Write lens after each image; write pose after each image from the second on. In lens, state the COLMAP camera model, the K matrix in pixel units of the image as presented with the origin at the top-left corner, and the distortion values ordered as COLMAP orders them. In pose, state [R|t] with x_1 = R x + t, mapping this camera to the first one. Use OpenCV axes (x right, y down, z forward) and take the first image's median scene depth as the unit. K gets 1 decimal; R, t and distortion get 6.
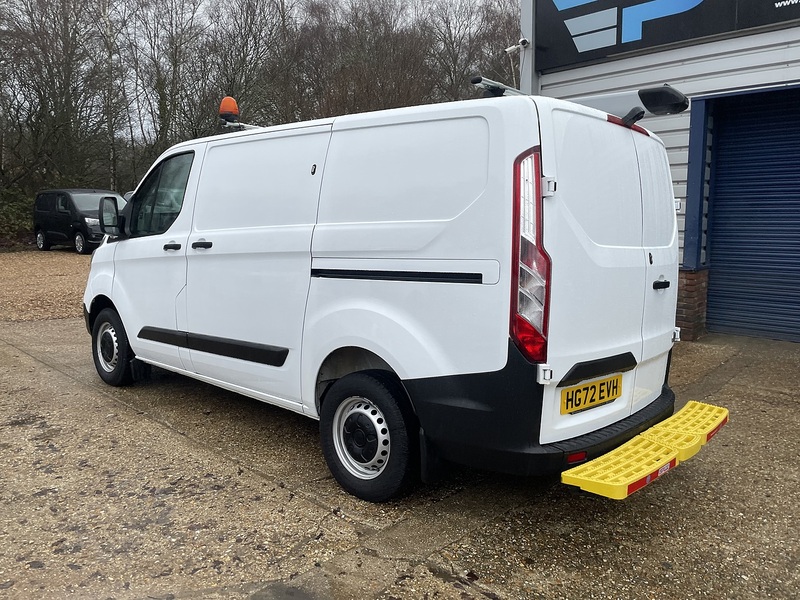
lens RADIAL K [[609.4, 0, 391.6], [0, 609.4, 292.8], [0, 0, 1]] dist [0.083218, -0.114527]
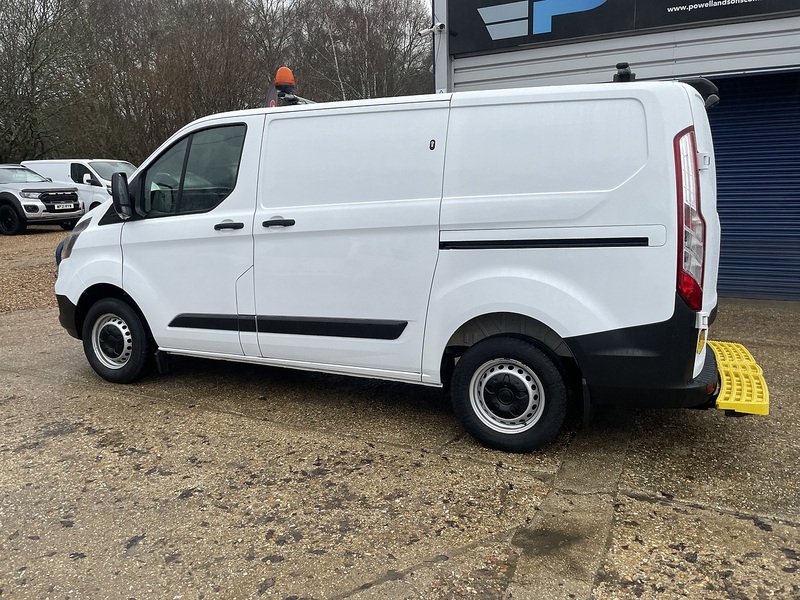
lens RADIAL K [[609.4, 0, 392.2], [0, 609.4, 293.0], [0, 0, 1]] dist [0.083218, -0.114527]
pose [[0.950901, -0.058680, 0.303882, -0.535439], [0.048686, 0.997998, 0.040369, 0.002112], [-0.305642, -0.023592, 0.951854, 0.038213]]
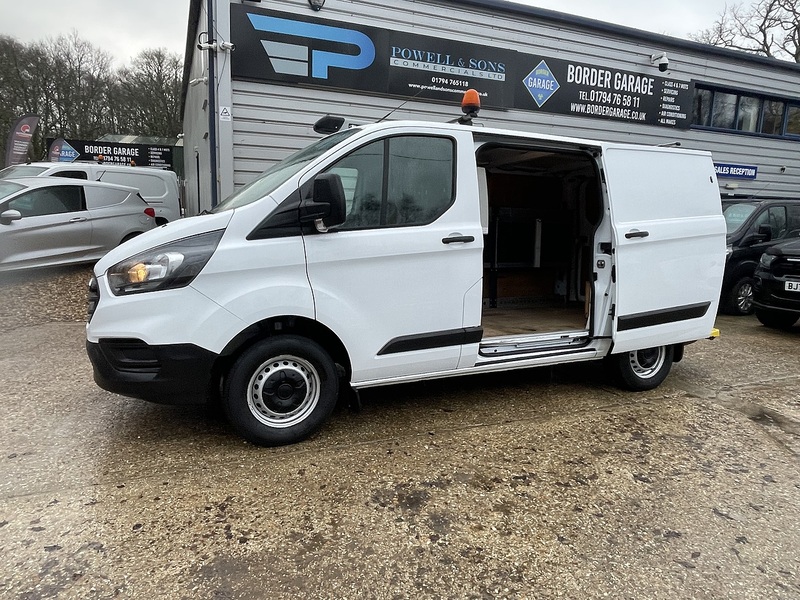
lens RADIAL K [[534.2, 0, 400.9], [0, 534.2, 292.0], [0, 0, 1]] dist [0.001359, -0.012930]
pose [[0.363967, -0.116069, 0.924152, -1.489345], [0.090604, 0.991911, 0.088896, -0.098567], [-0.926995, 0.051377, 0.371539, 1.027217]]
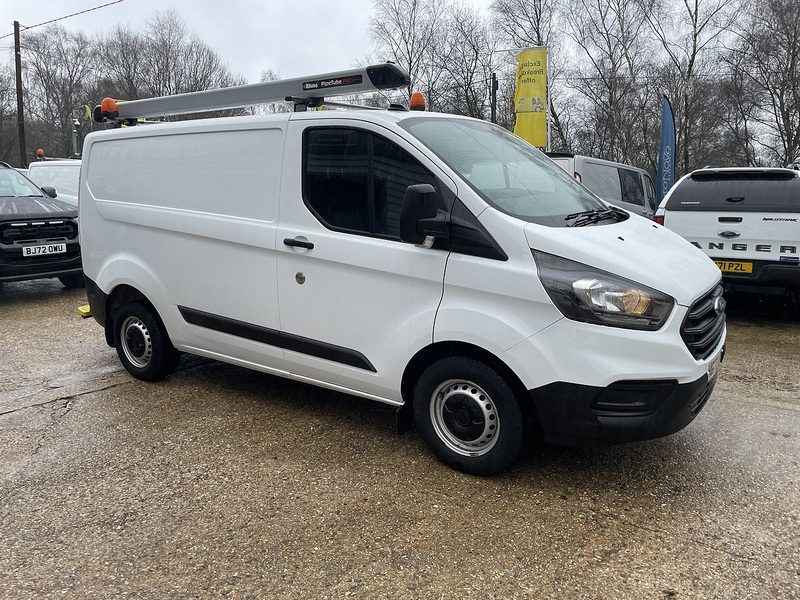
lens RADIAL K [[609.4, 0, 396.4], [0, 609.4, 300.4], [0, 0, 1]] dist [0.083218, -0.114527]
pose [[-0.992004, 0.014540, -0.125370, -0.097928], [-0.024465, 0.952347, 0.304034, -0.376489], [0.123816, 0.304670, -0.944376, 2.872927]]
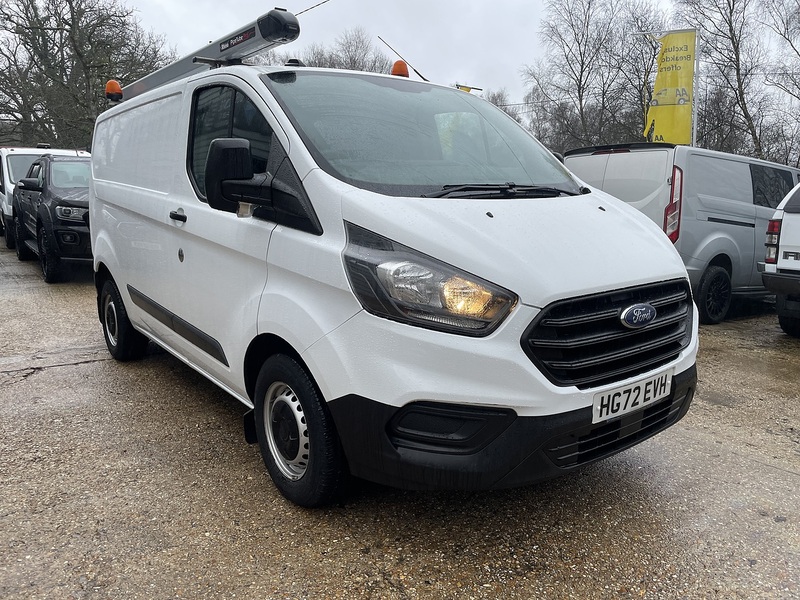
lens RADIAL K [[609.4, 0, 400.6], [0, 609.4, 297.3], [0, 0, 1]] dist [0.083218, -0.114527]
pose [[-0.985168, -0.053761, 0.162954, -0.597065], [-0.005140, 0.958472, 0.285141, -0.293504], [-0.171517, 0.280074, -0.944532, 2.693019]]
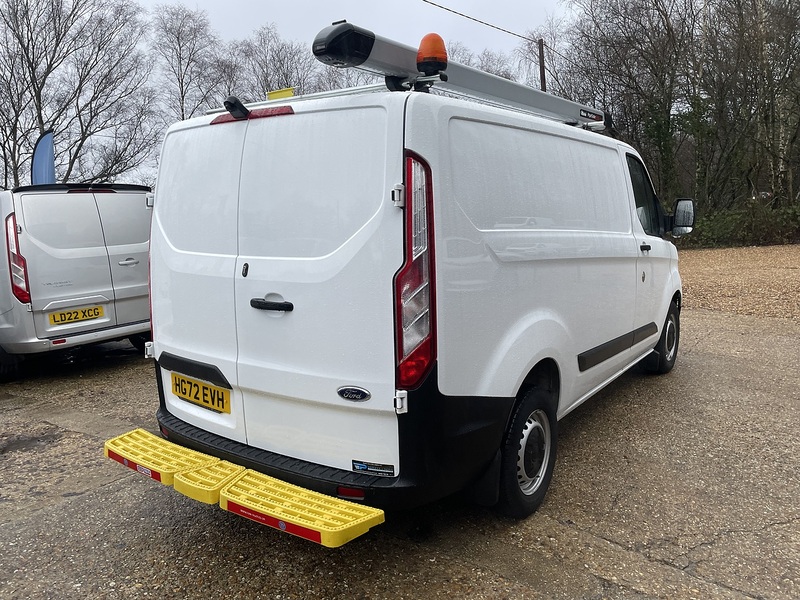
lens RADIAL K [[609.4, 0, 403.6], [0, 609.4, 300.0], [0, 0, 1]] dist [0.083218, -0.114527]
pose [[0.123564, 0.117218, -0.985389, 1.224193], [-0.082746, 0.990758, 0.107480, -0.117556], [0.988881, 0.068256, 0.132121, 1.058089]]
